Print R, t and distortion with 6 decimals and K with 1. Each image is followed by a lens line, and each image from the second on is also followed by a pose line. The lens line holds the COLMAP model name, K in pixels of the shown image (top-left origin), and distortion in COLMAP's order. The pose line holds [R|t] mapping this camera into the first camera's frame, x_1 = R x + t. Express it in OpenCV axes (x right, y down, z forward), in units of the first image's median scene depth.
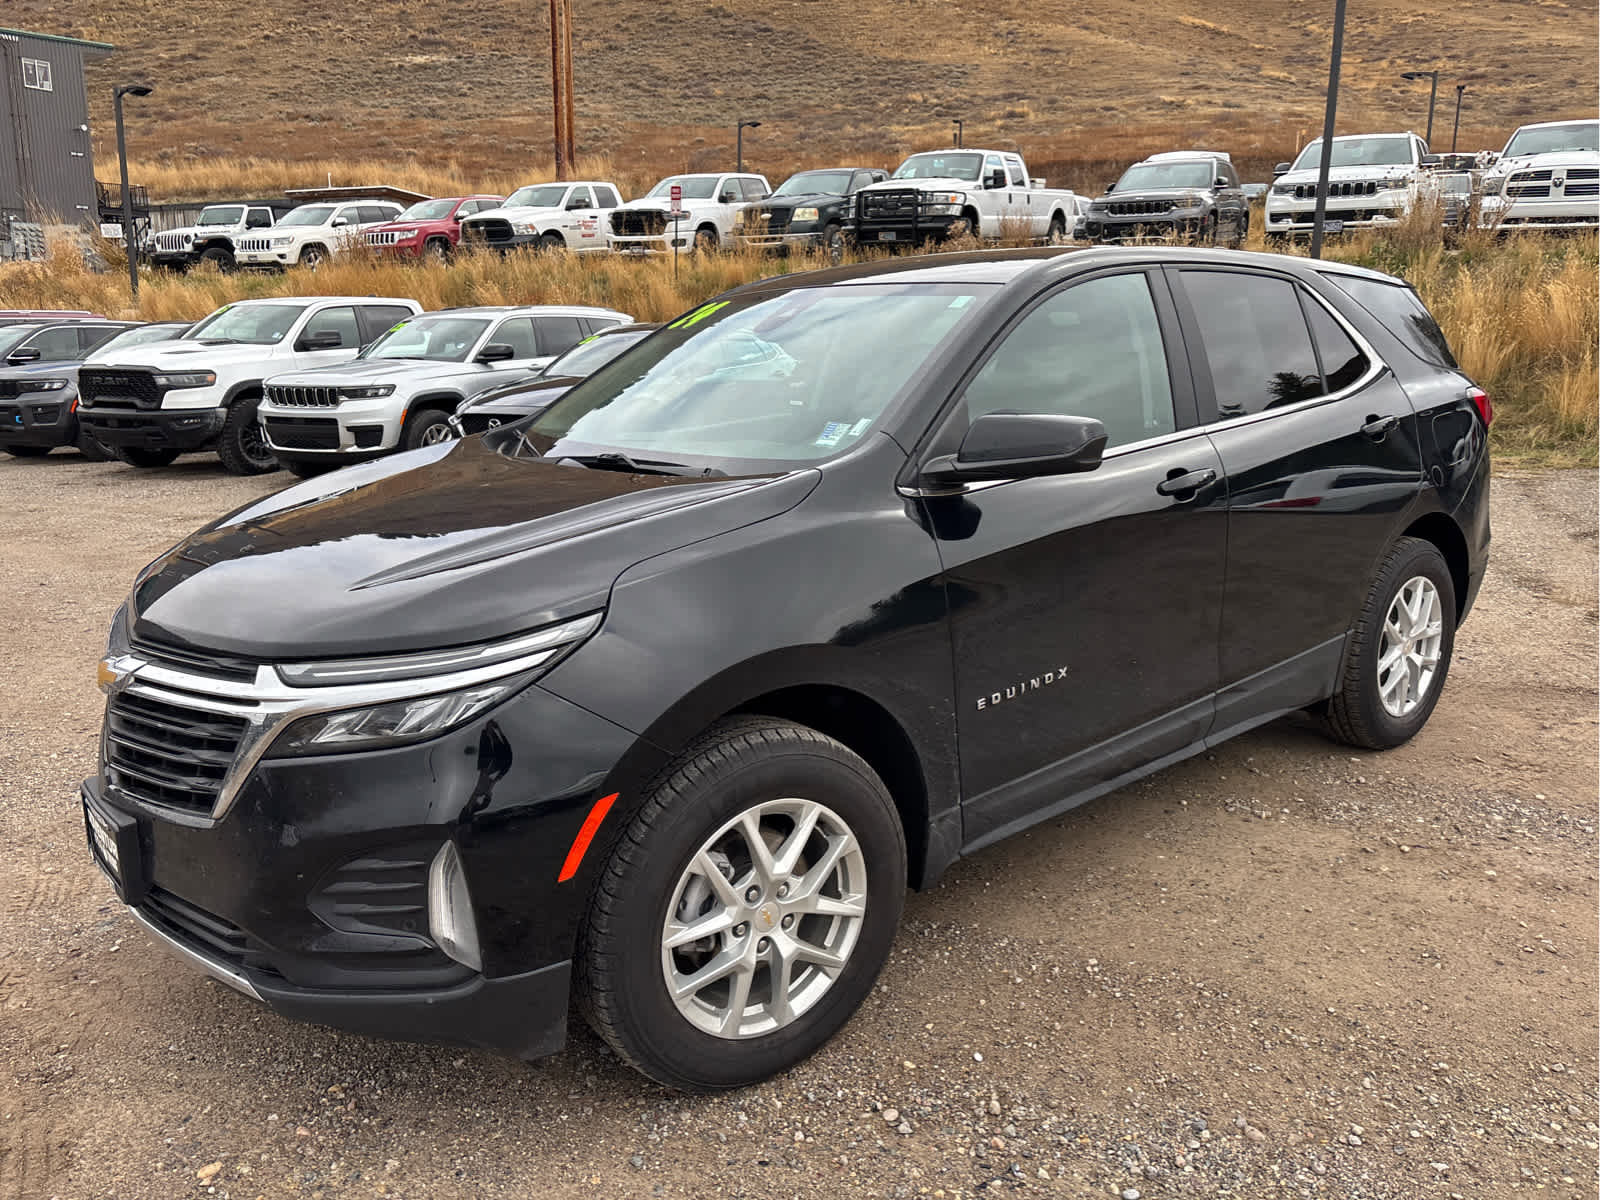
lens RADIAL K [[1214.7, 0, 770.9], [0, 1214.7, 581.8], [0, 0, 1]] dist [0.020859, 0.008987]
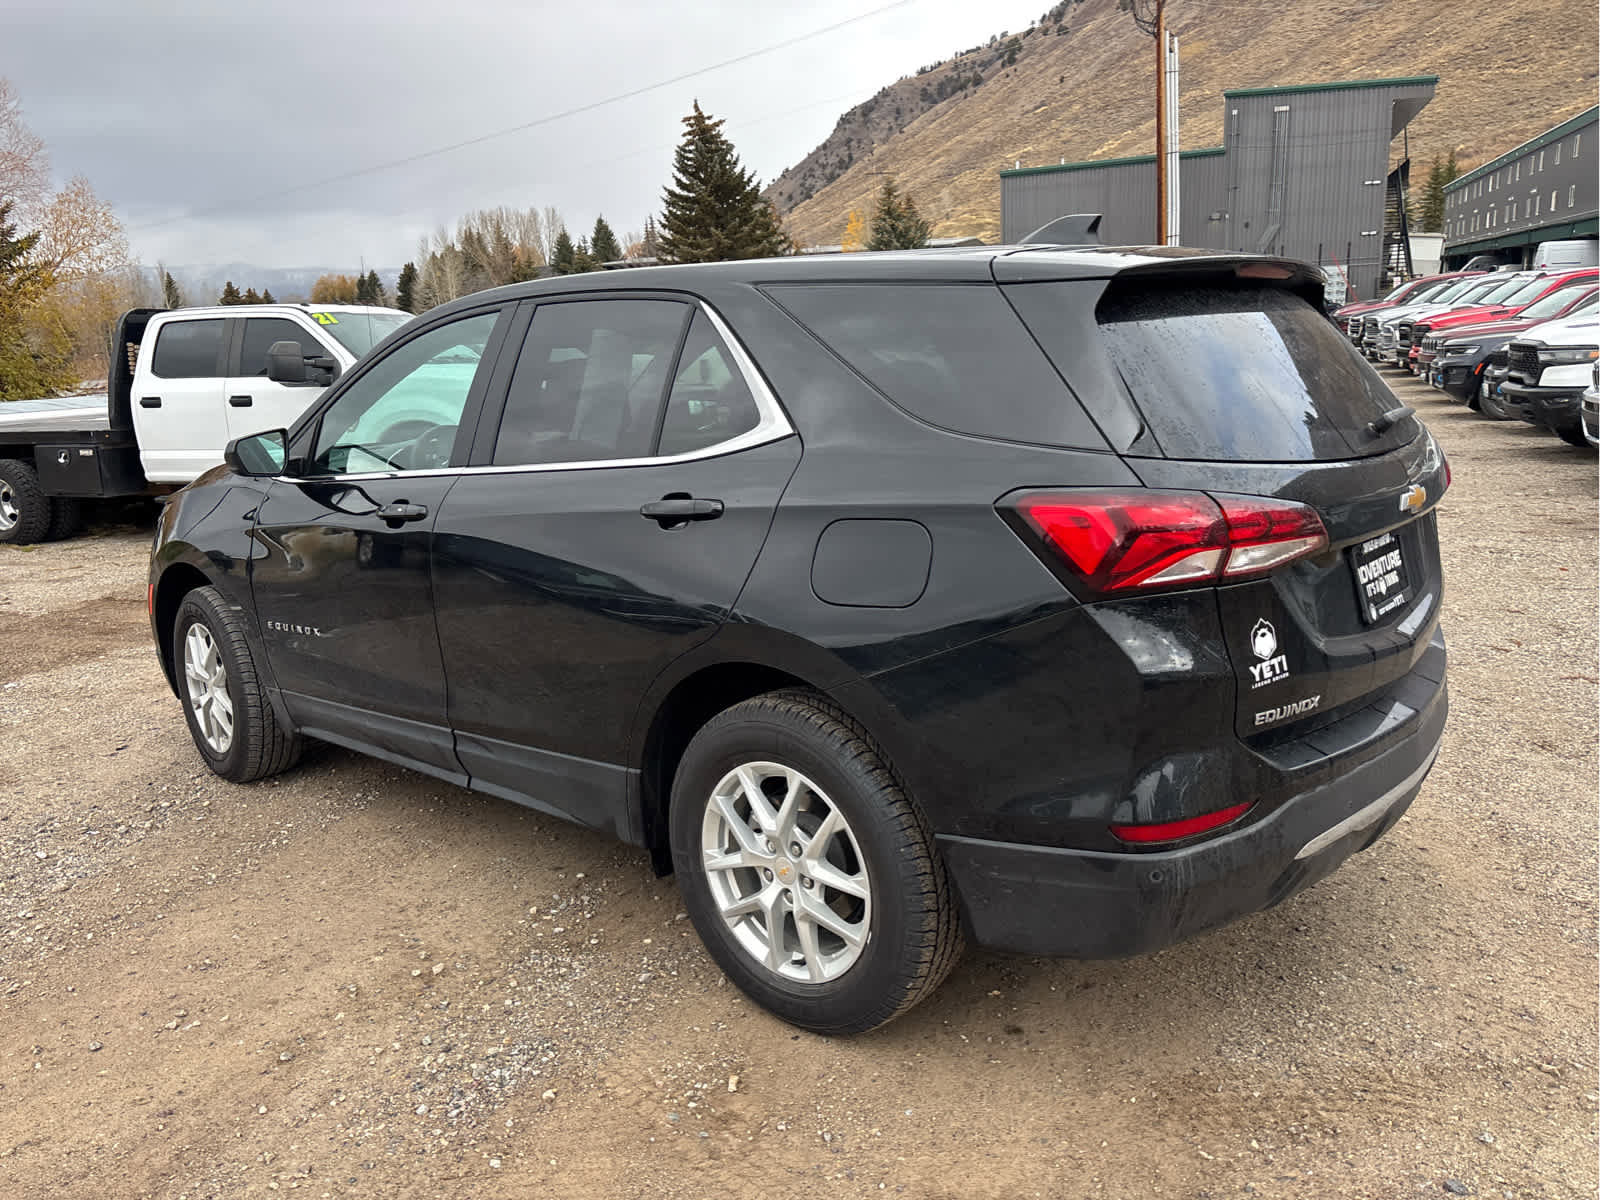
lens RADIAL K [[1200.6, 0, 795.8], [0, 1200.6, 583.6], [0, 0, 1]] dist [0.039465, -0.040710]
pose [[0.149541, 0.201551, -0.967995, 0.188824], [-0.160507, 0.970966, 0.177374, -0.035046], [0.975641, 0.128845, 0.177549, 0.152234]]
